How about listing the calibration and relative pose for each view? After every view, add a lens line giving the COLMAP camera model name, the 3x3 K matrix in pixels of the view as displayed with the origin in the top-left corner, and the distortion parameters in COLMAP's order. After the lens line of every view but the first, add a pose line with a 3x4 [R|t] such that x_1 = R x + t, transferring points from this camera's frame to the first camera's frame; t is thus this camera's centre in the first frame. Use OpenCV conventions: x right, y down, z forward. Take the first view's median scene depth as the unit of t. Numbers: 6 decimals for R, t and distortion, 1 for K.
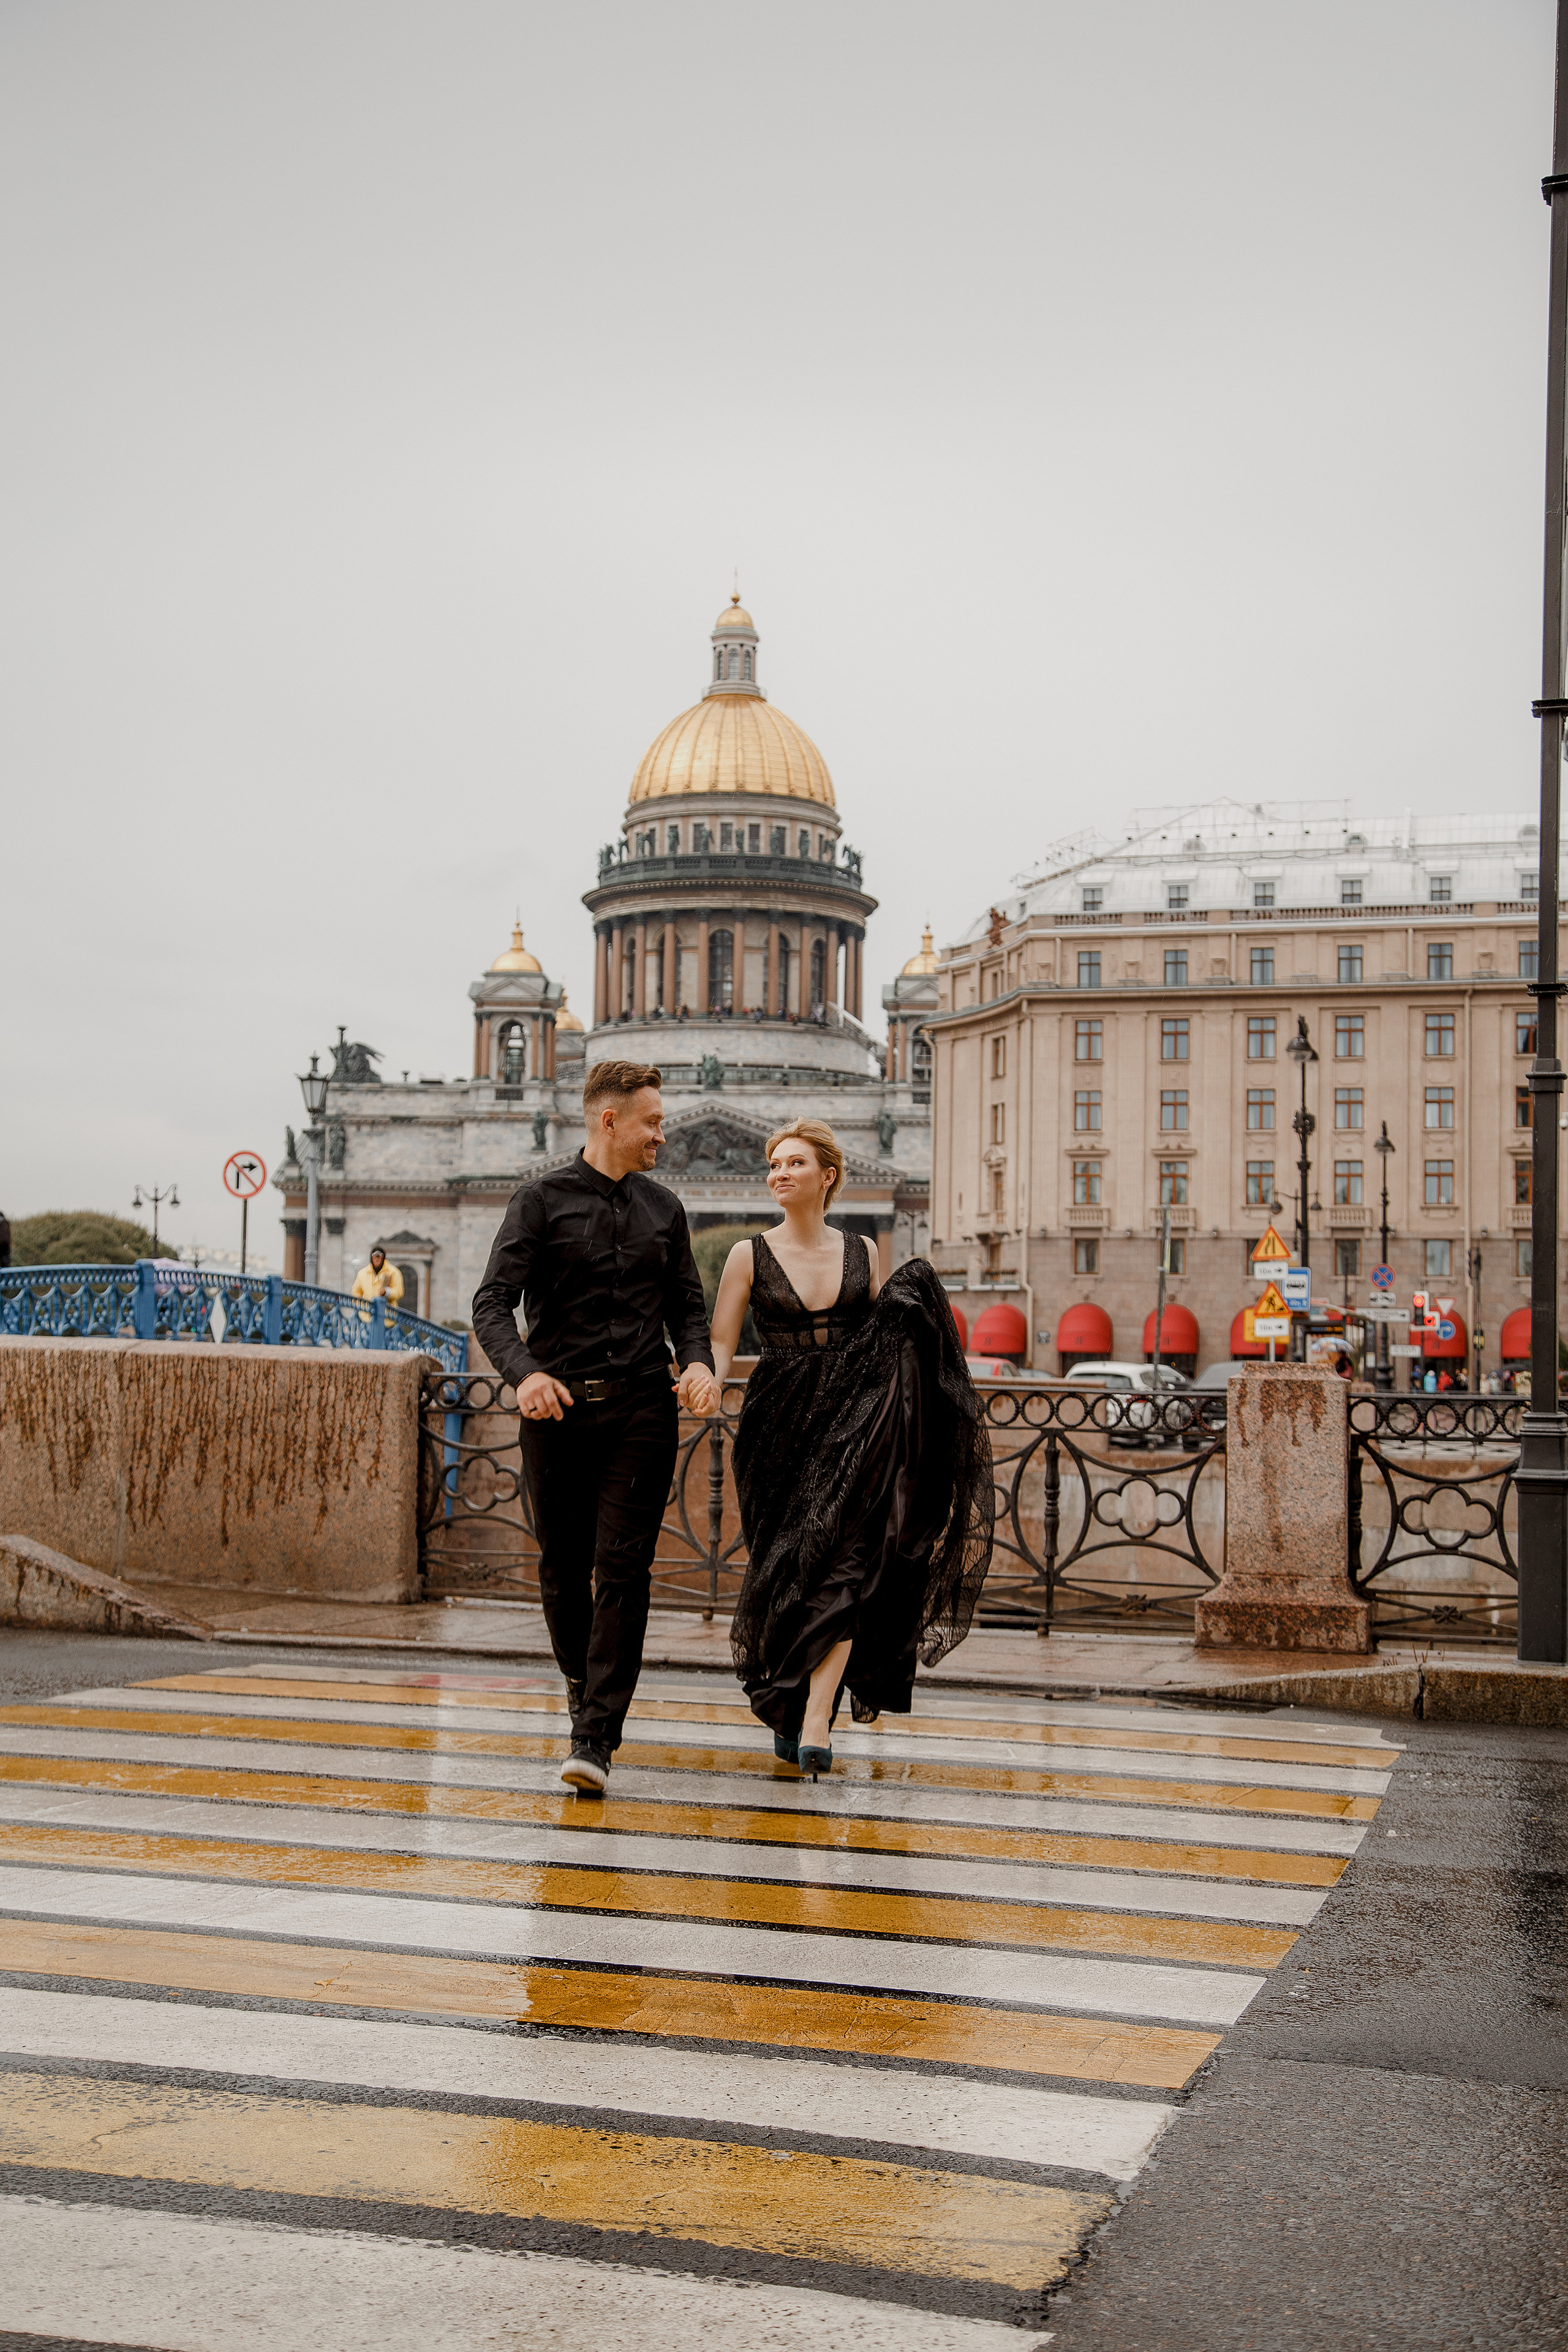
lens RADIAL K [[2944.4, 0, 733.4], [0, 2944.4, 1173.0], [0, 0, 1]] dist [0.020383, 0.011394]
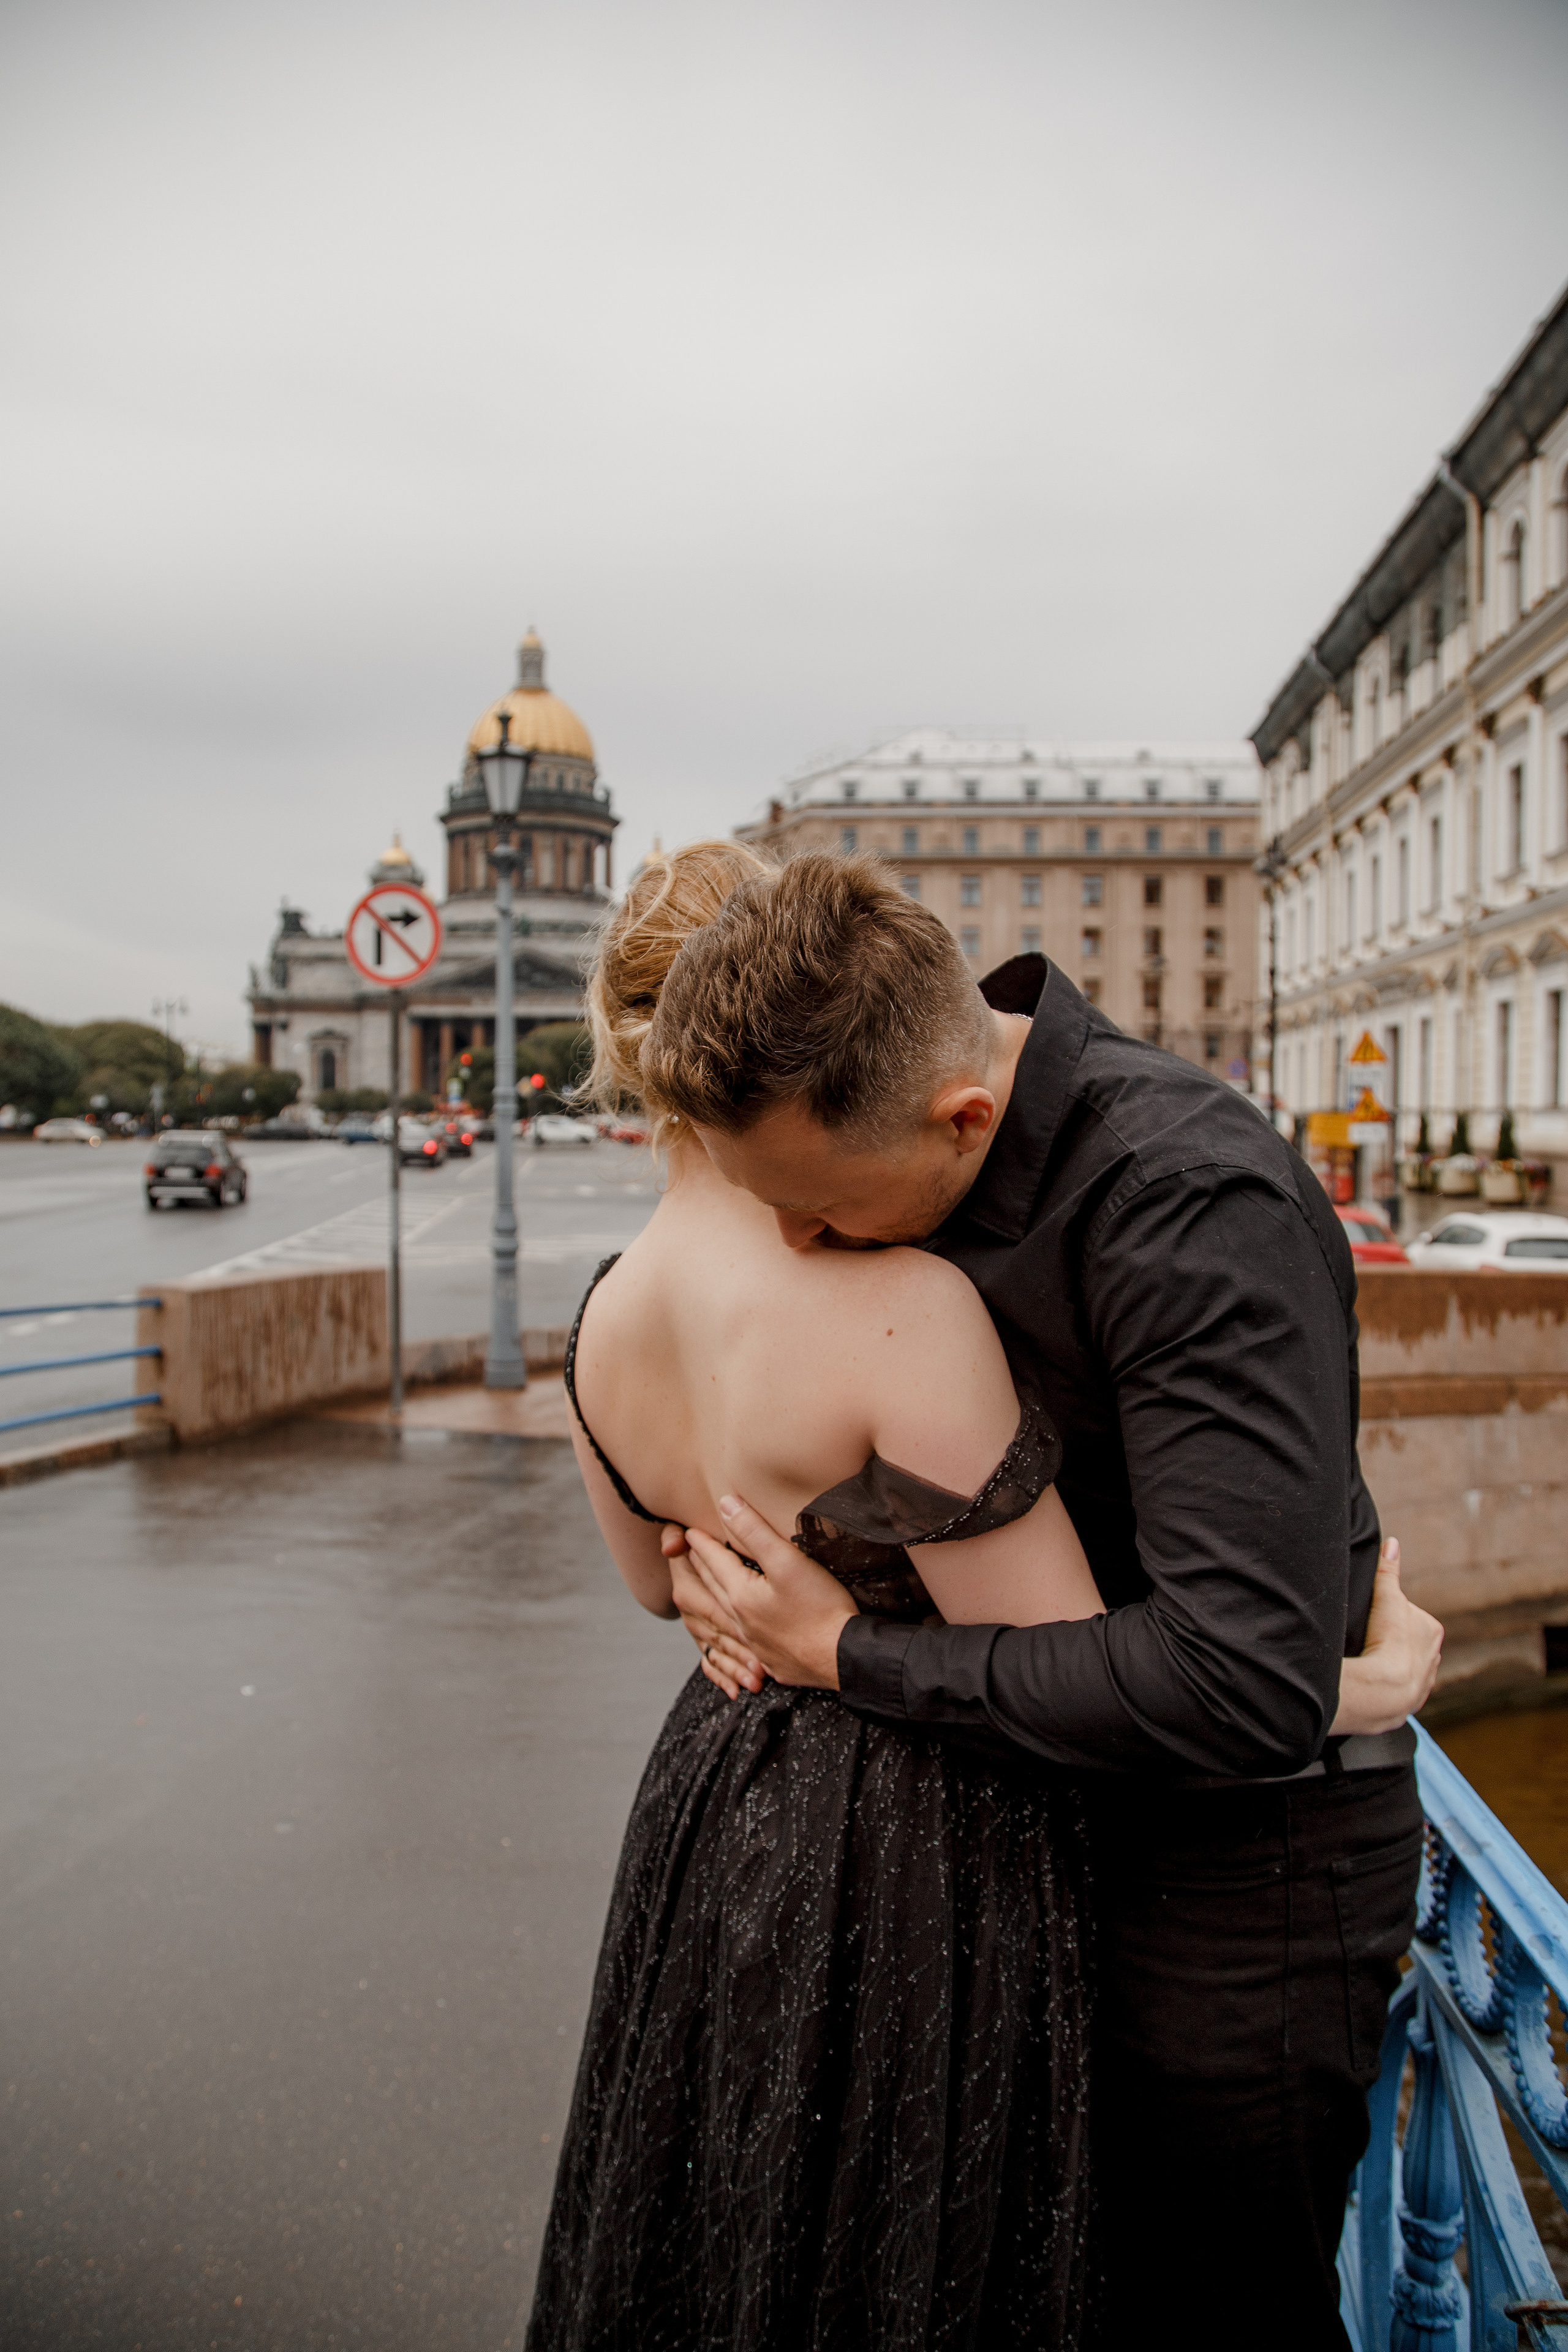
lens RADIAL K [[1625.3, 0, 774.8], [0, 1625.3, 1205.4], [0, 0, 1]] dist [-0.131359, 0.062998]
pose [[0.985673, -0.020706, 0.167392, -0.022051], [-0.001275, 0.991492, 0.130158, 0.001437], [-0.168663, -0.128507, 0.977261, 0.108133]]
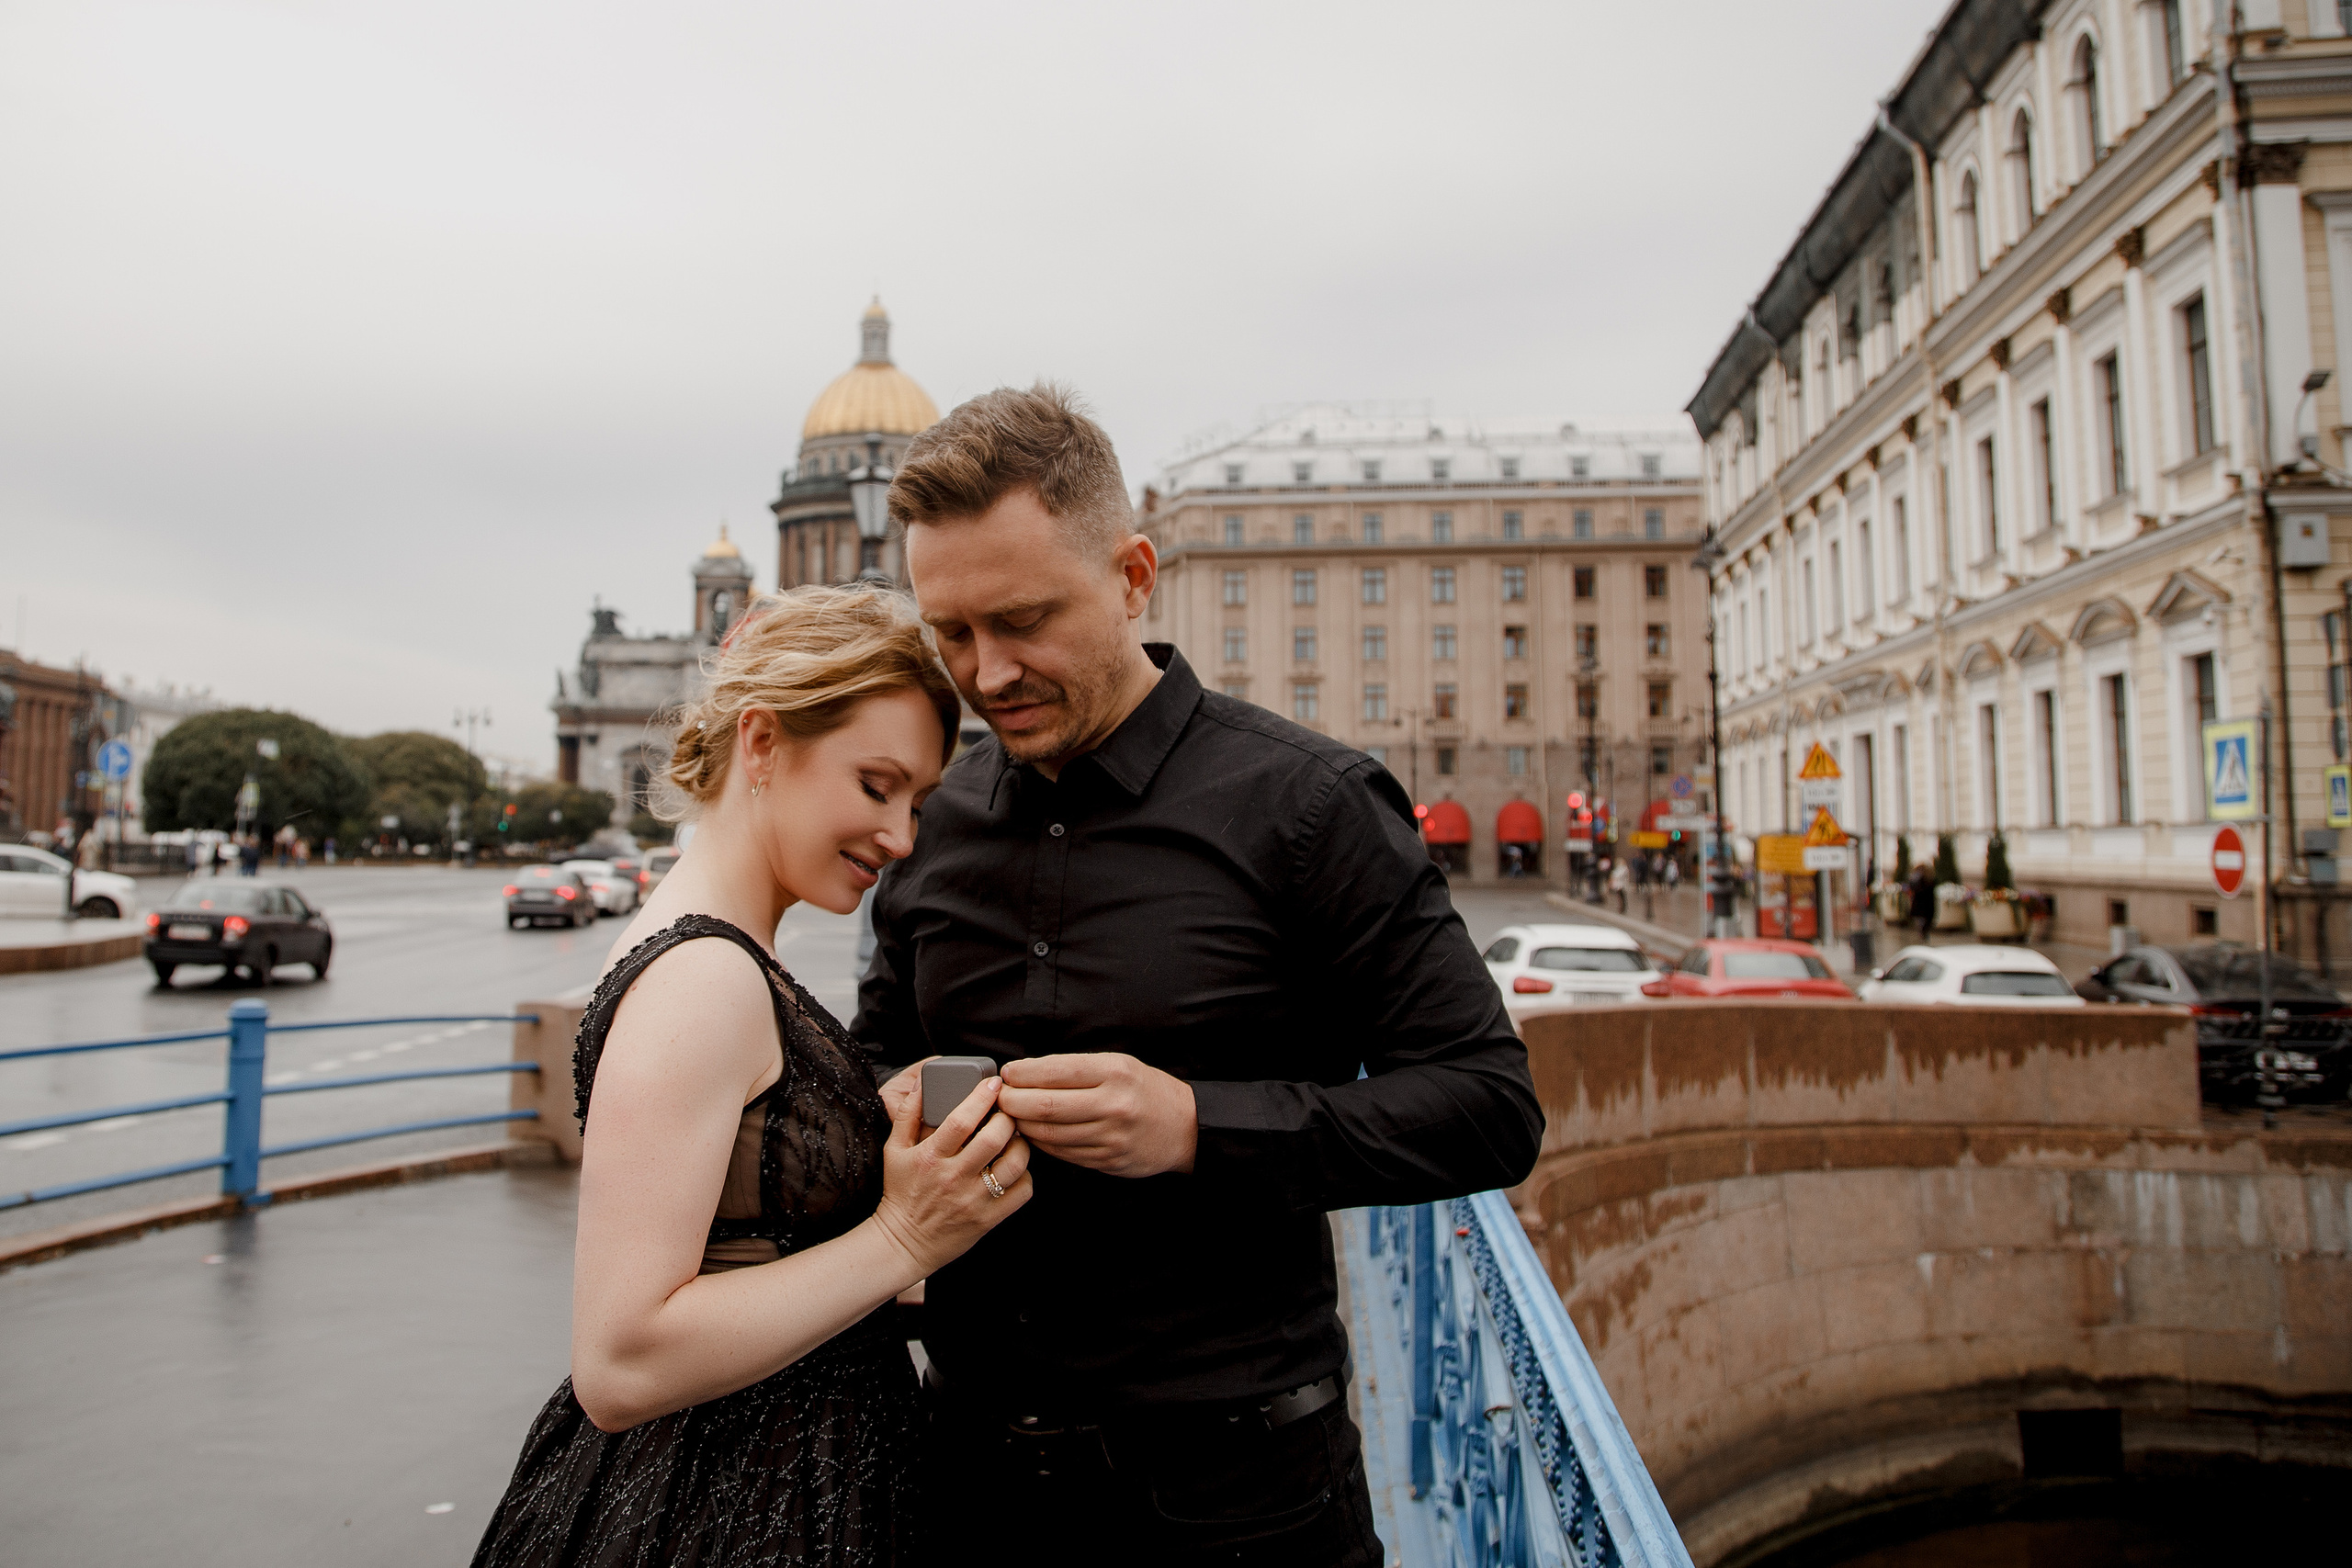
lens RADIAL K [[1890.1, 0, 979.2], [0, 1890.1, 662.0], [0, 0, 1]] dist [-0.133684, 0.091102]
pose [[0.996907, -0.001890, 0.078569, -0.022936], [0.003560, 0.999771, -0.021118, 0.001077], [-0.078511, 0.021332, 0.996685, 0.102059]]
